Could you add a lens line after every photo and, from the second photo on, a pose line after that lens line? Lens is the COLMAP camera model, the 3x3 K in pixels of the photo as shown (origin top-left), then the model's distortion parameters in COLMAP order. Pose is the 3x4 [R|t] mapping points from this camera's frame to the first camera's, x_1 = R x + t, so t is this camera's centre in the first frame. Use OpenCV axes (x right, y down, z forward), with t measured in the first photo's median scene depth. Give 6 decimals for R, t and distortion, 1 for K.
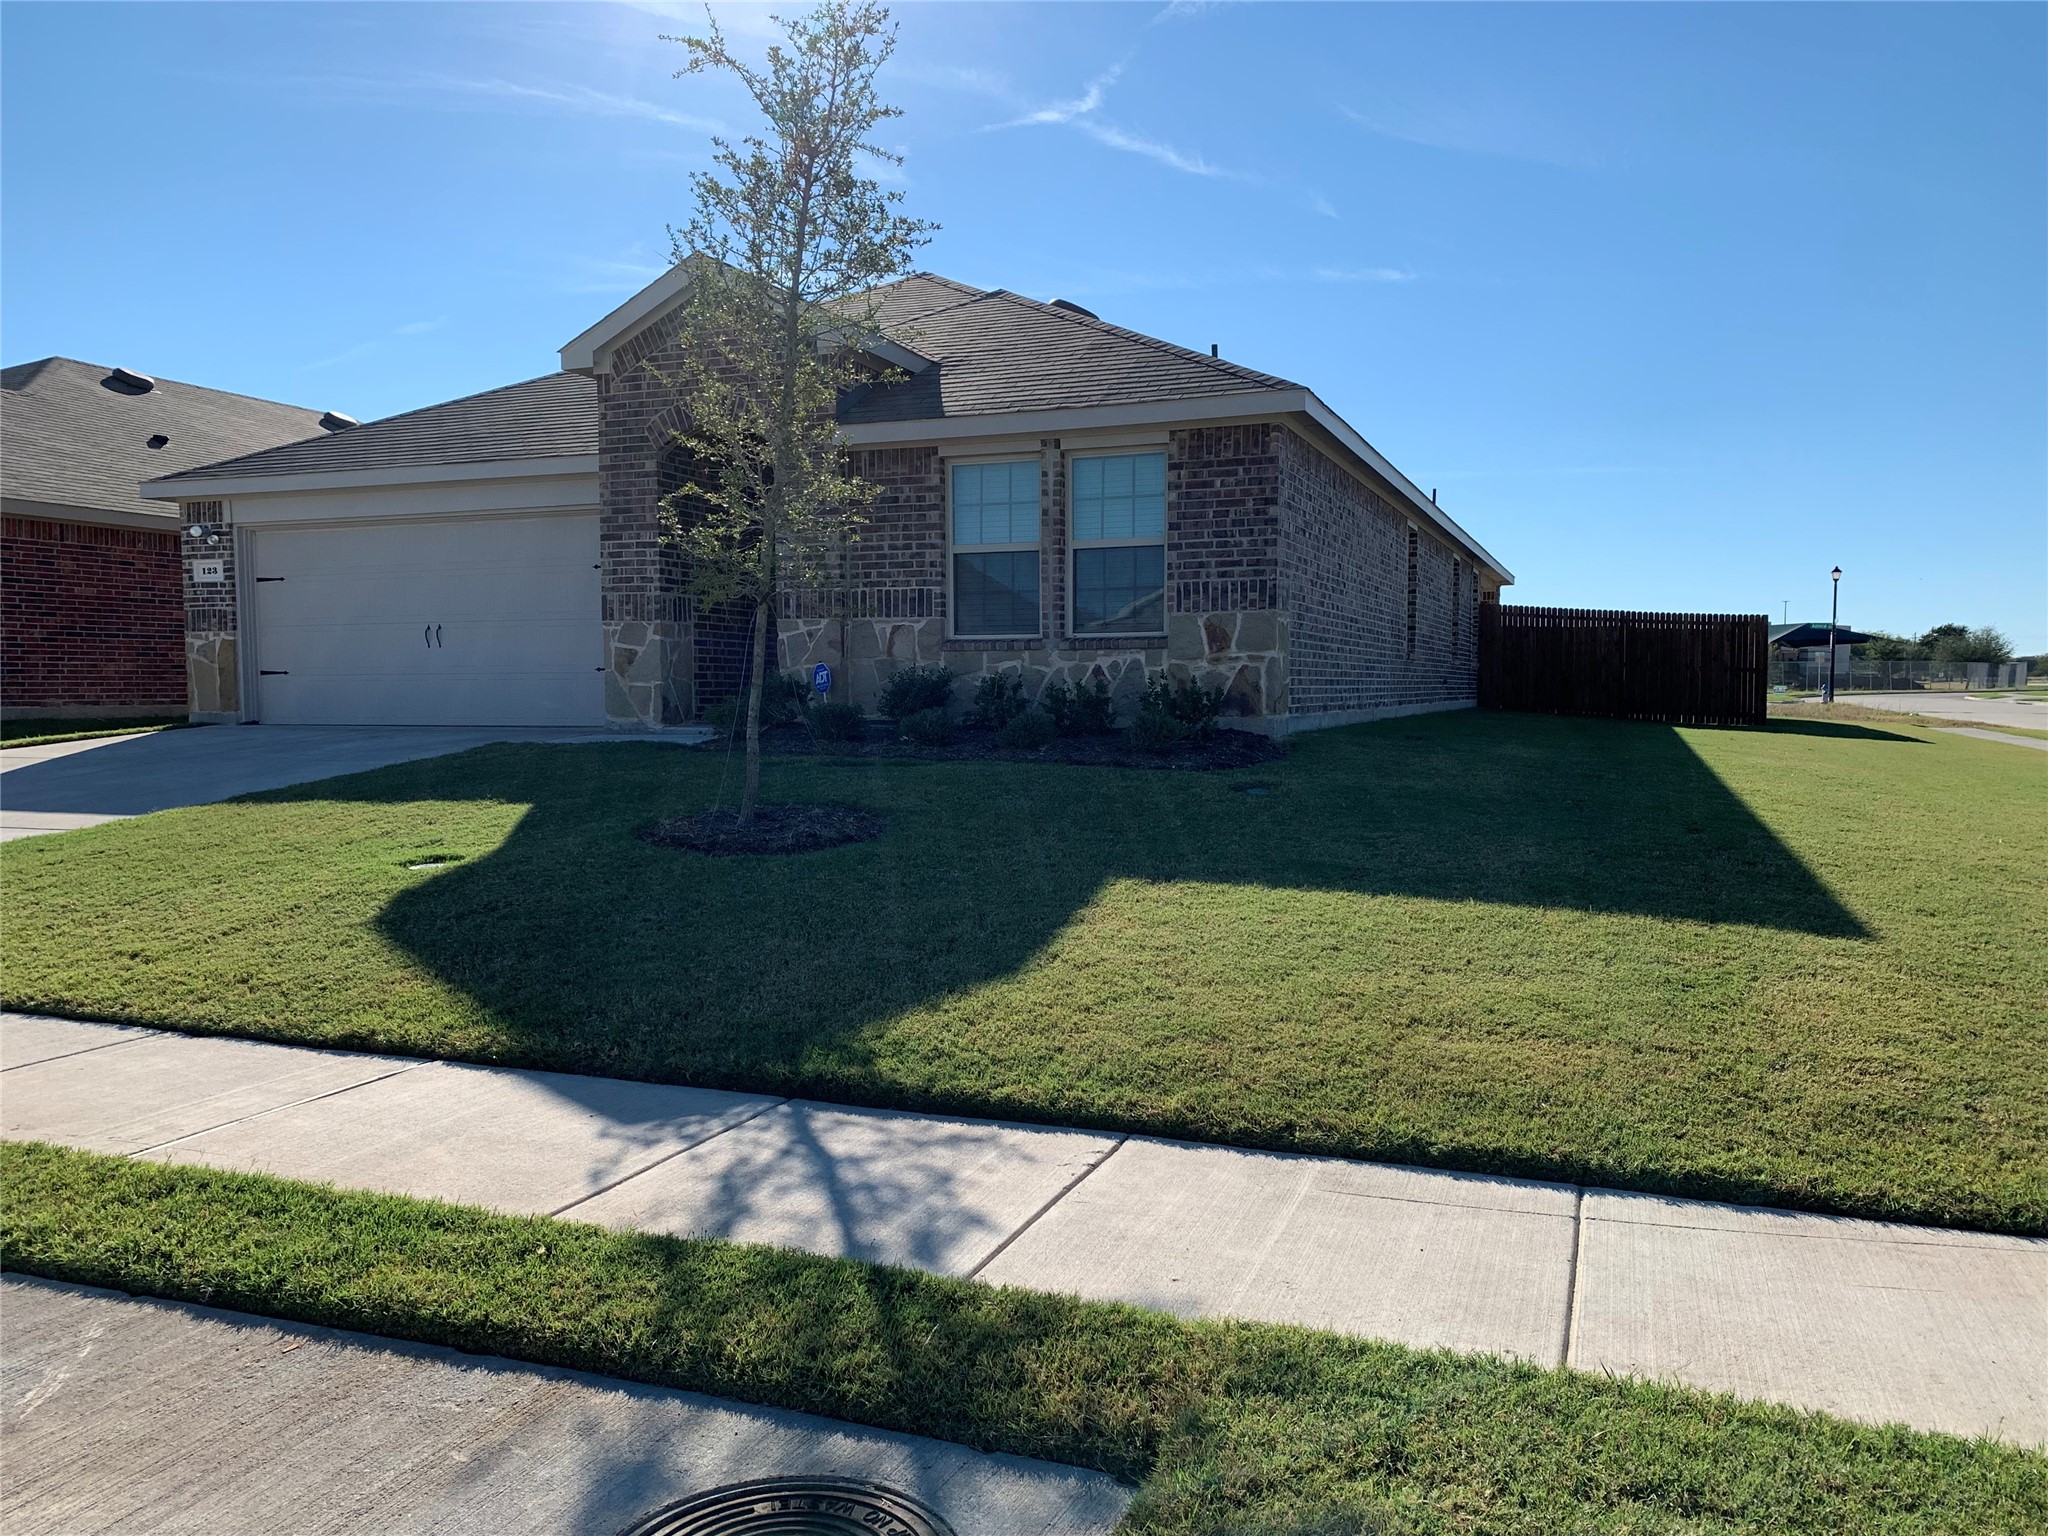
lens RADIAL K [[1550.8, 0, 1042.9], [0, 1550.8, 775.9], [0, 0, 1]] dist [0.096816, -0.140733]
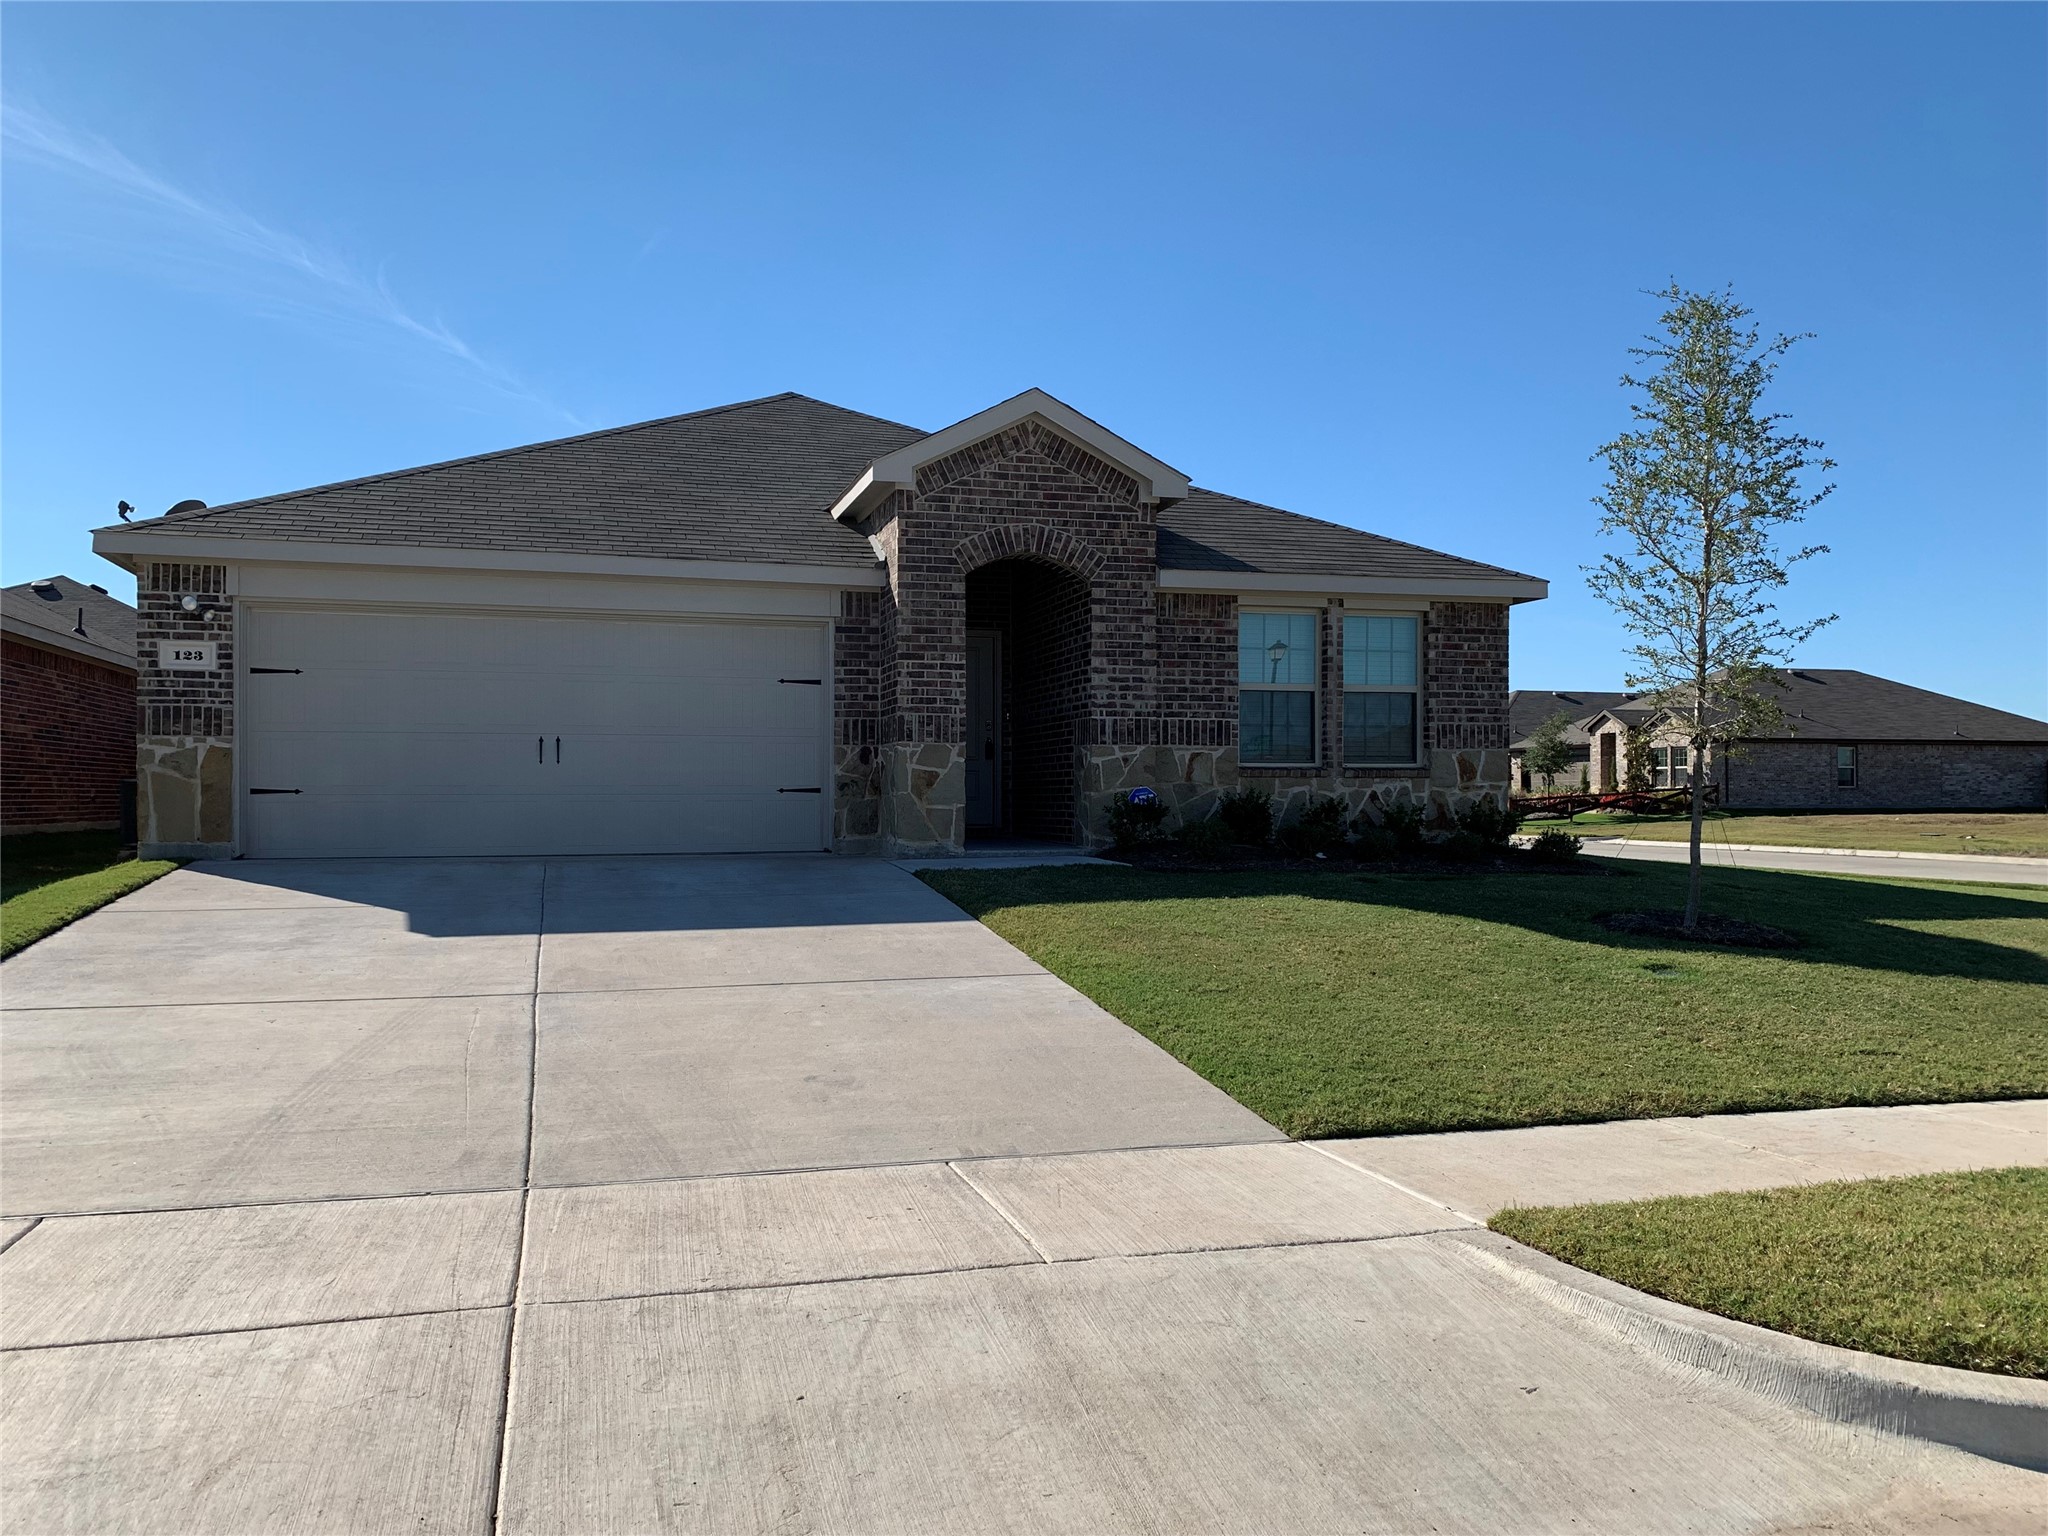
lens RADIAL K [[1550.8, 0, 1042.9], [0, 1550.8, 775.9], [0, 0, 1]] dist [0.096816, -0.140733]
pose [[0.796422, 0.005330, 0.604718, -0.839483], [0.028107, 0.998554, -0.045818, -0.033731], [-0.604088, 0.053487, 0.795120, 0.197888]]
